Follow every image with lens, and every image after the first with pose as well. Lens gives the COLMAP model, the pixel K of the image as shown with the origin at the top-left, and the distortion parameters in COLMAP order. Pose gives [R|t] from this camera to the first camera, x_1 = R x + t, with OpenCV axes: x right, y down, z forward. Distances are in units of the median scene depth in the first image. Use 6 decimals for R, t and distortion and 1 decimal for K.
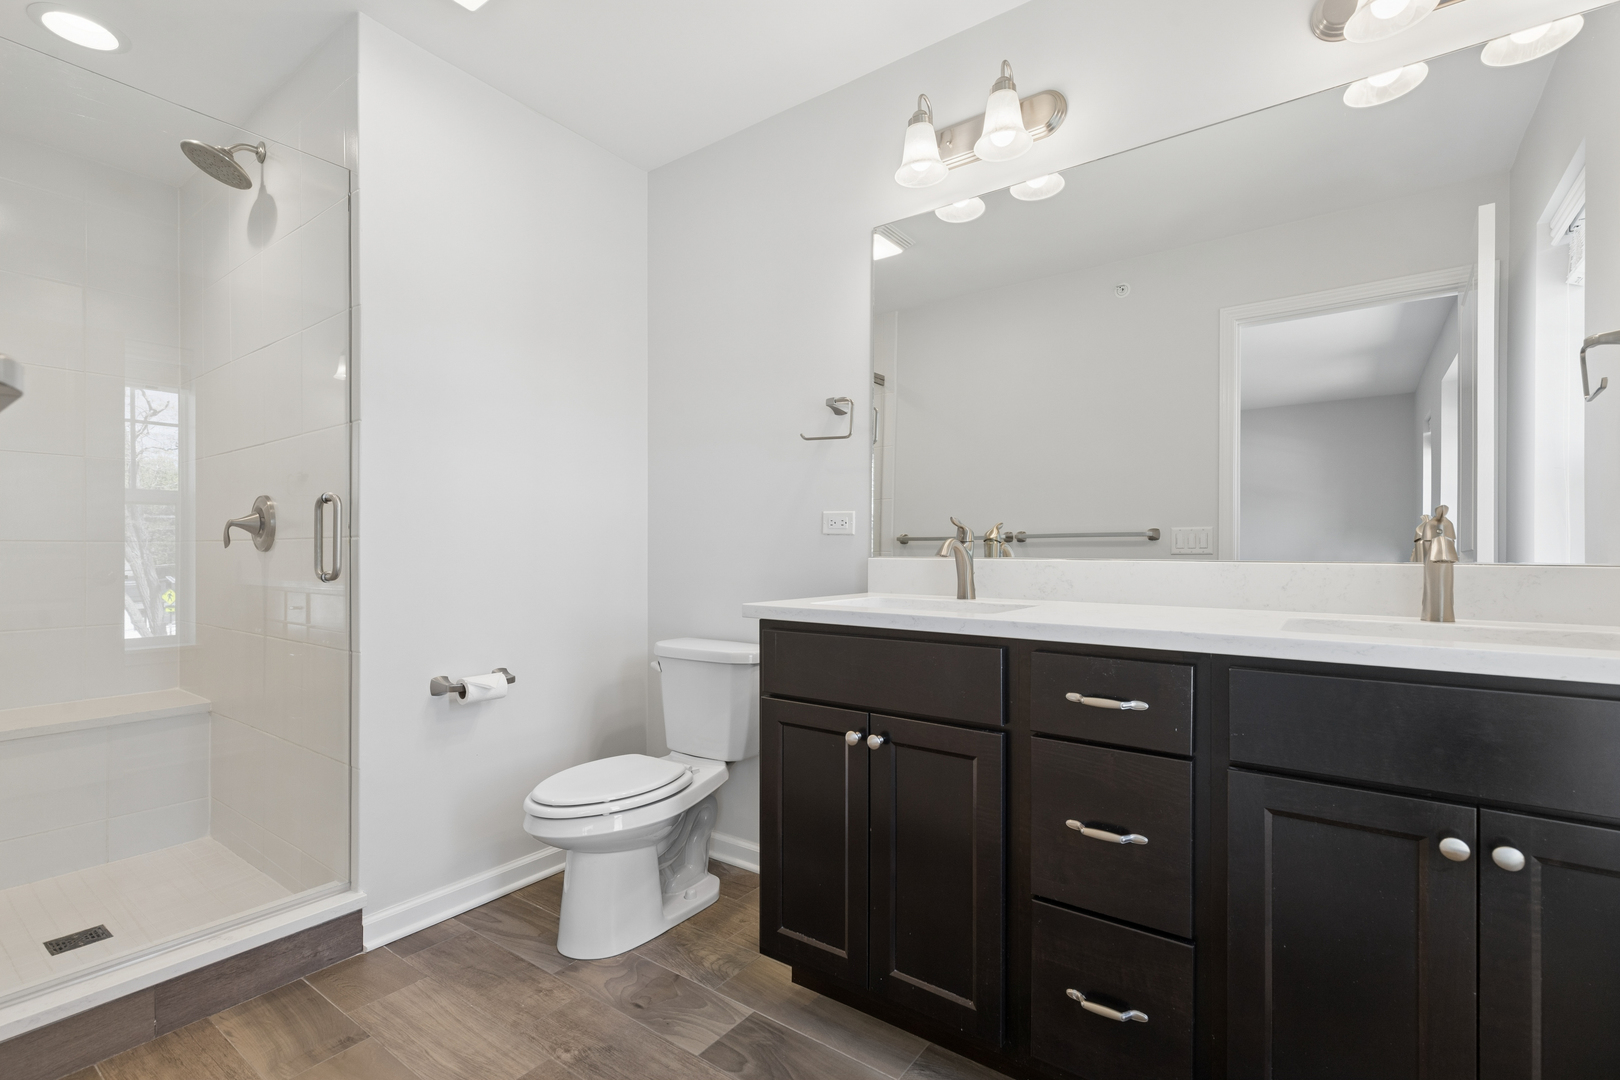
lens RADIAL K [[730.2, 0, 816.5], [0, 730.2, 547.7], [0, 0, 1]] dist [0.002905, -0.000180]
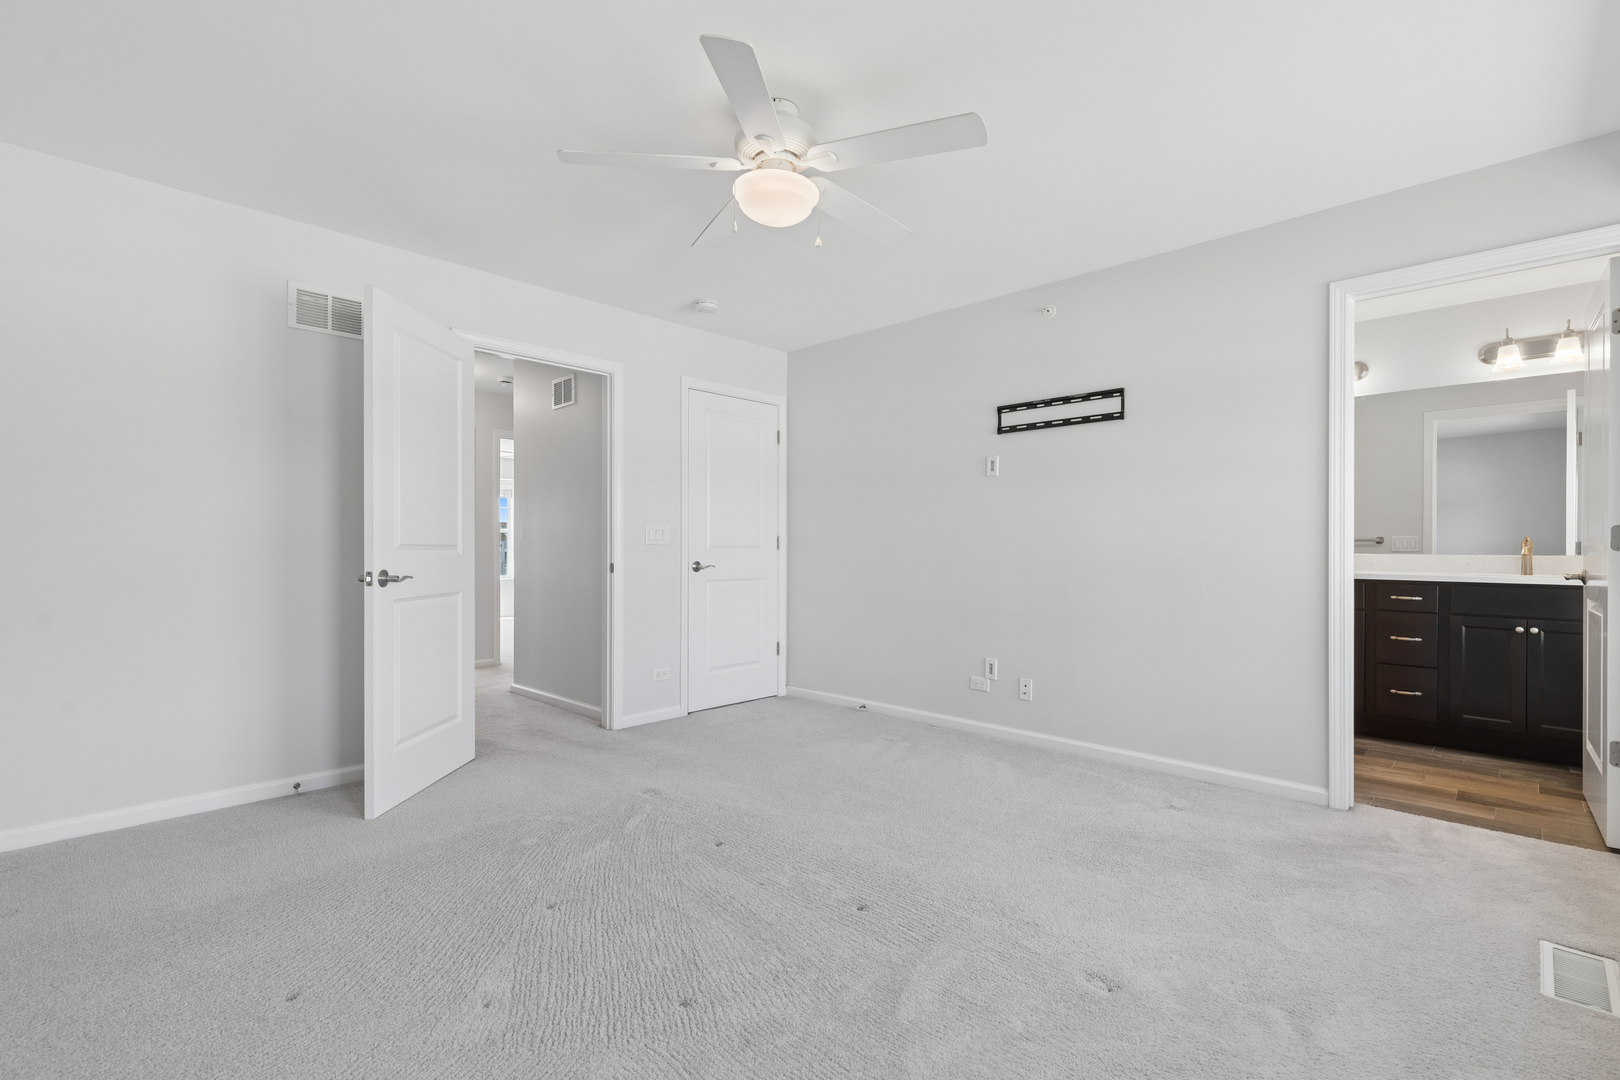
lens RADIAL K [[730.2, 0, 816.5], [0, 730.2, 547.7], [0, 0, 1]] dist [0.002905, -0.000180]
pose [[0.988906, -0.003093, -0.148510, -1.339038], [0.003580, 0.999989, 0.003009, -0.023787], [0.148500, -0.003508, 0.988906, -2.033935]]
